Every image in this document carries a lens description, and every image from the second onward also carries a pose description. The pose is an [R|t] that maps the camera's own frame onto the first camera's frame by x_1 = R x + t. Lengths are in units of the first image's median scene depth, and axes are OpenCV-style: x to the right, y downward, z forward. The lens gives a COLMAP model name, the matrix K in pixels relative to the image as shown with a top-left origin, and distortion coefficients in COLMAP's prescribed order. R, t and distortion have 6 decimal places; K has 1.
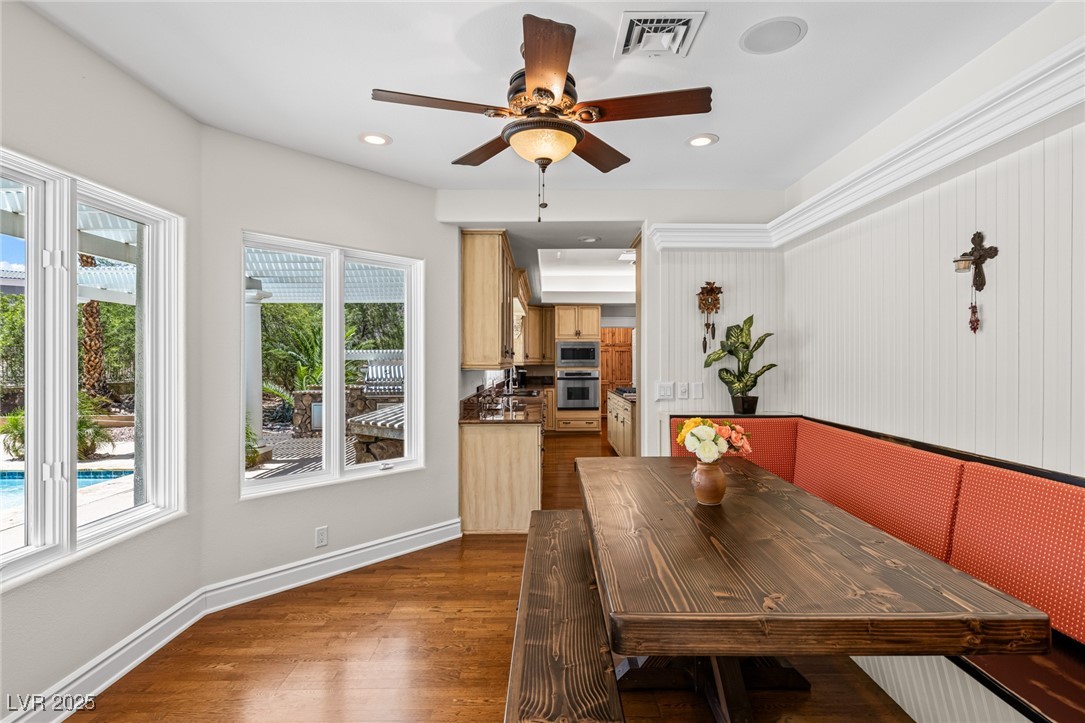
lens RADIAL K [[544.9, 0, 542.5], [0, 544.9, 361.5], [0, 0, 1]] dist [0.012919, -0.000129]
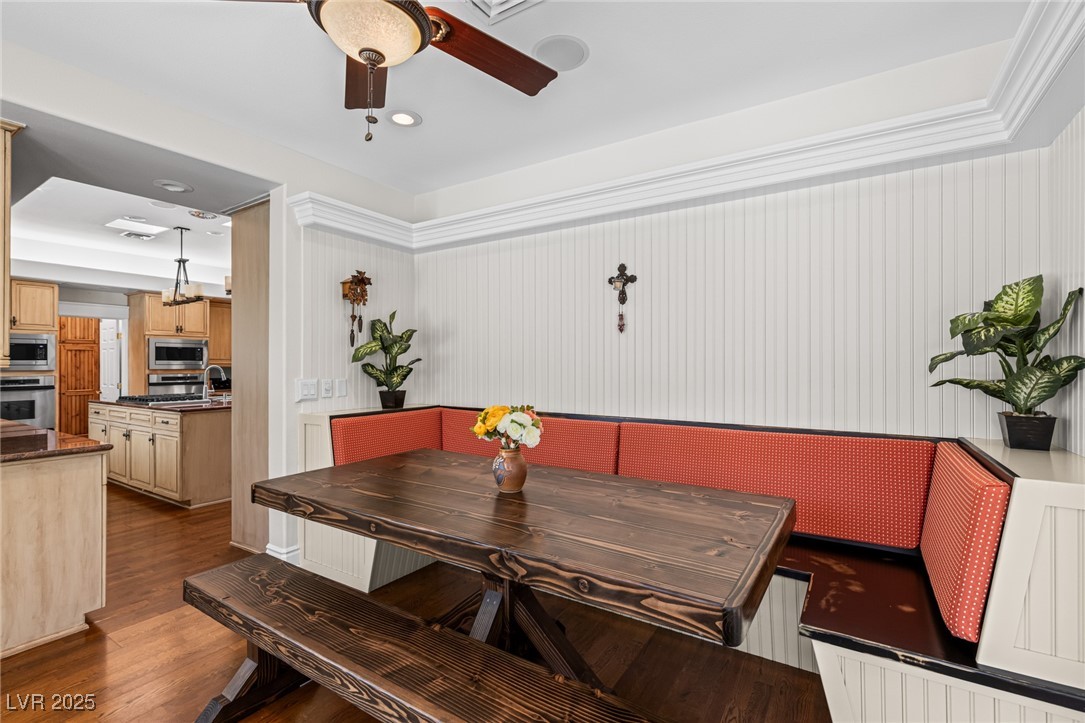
lens RADIAL K [[494.2, 0, 554.6], [0, 494.2, 367.1], [0, 0, 1]] dist [0.008661, -0.000121]
pose [[0.534636, -0.005905, 0.845062, -0.235090], [0.006140, 0.999976, 0.003103, 0.018701], [-0.845060, 0.003530, 0.534660, 0.260409]]
